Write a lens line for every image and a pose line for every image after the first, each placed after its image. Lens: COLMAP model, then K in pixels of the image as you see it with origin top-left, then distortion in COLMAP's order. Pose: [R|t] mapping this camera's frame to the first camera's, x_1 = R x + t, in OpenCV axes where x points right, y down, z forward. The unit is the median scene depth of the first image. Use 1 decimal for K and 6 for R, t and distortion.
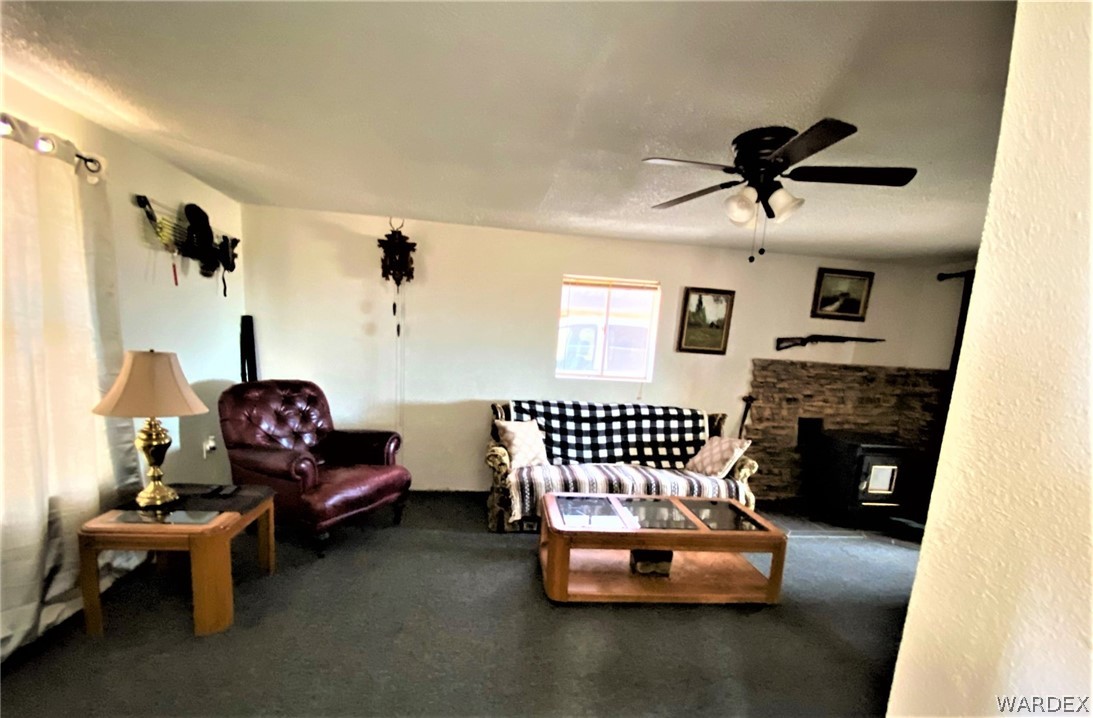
lens RADIAL K [[465.2, 0, 530.7], [0, 465.2, 417.1], [0, 0, 1]] dist [-0.013920, -0.000864]
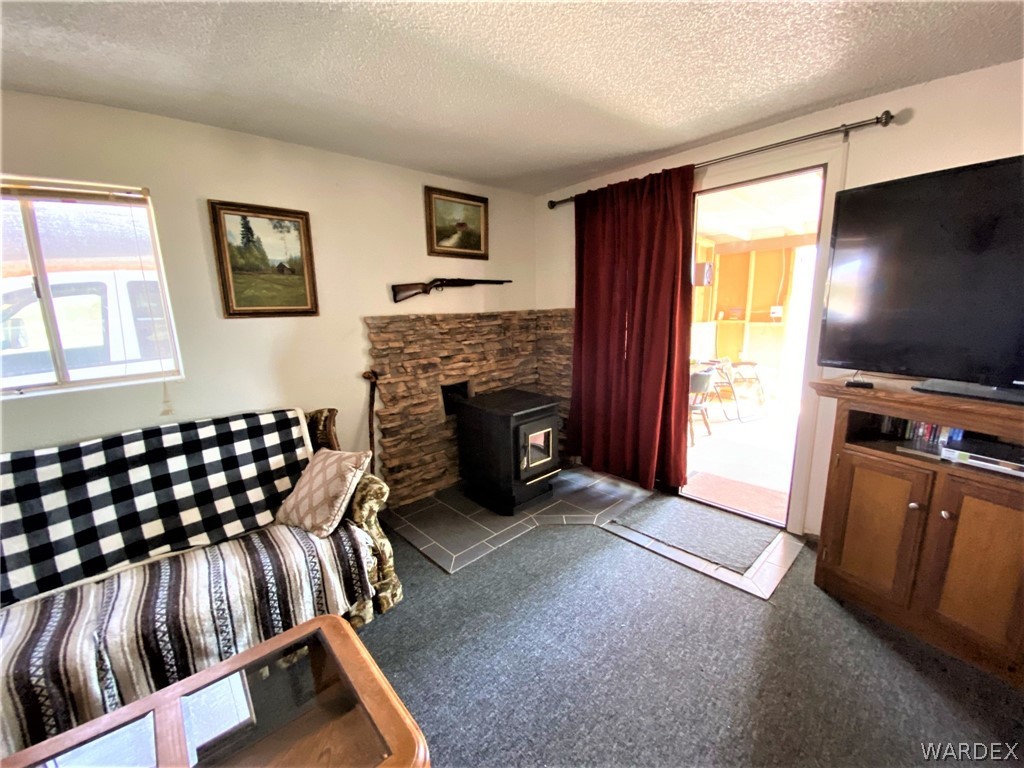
lens RADIAL K [[414.1, 0, 513.3], [0, 414.1, 385.2], [0, 0, 1]] dist [-0.015235, -0.000615]
pose [[0.780022, -0.194464, 0.594768, 0.274130], [0.175230, 0.980339, 0.090721, -0.045226], [-0.600716, 0.033457, 0.798762, 0.389742]]
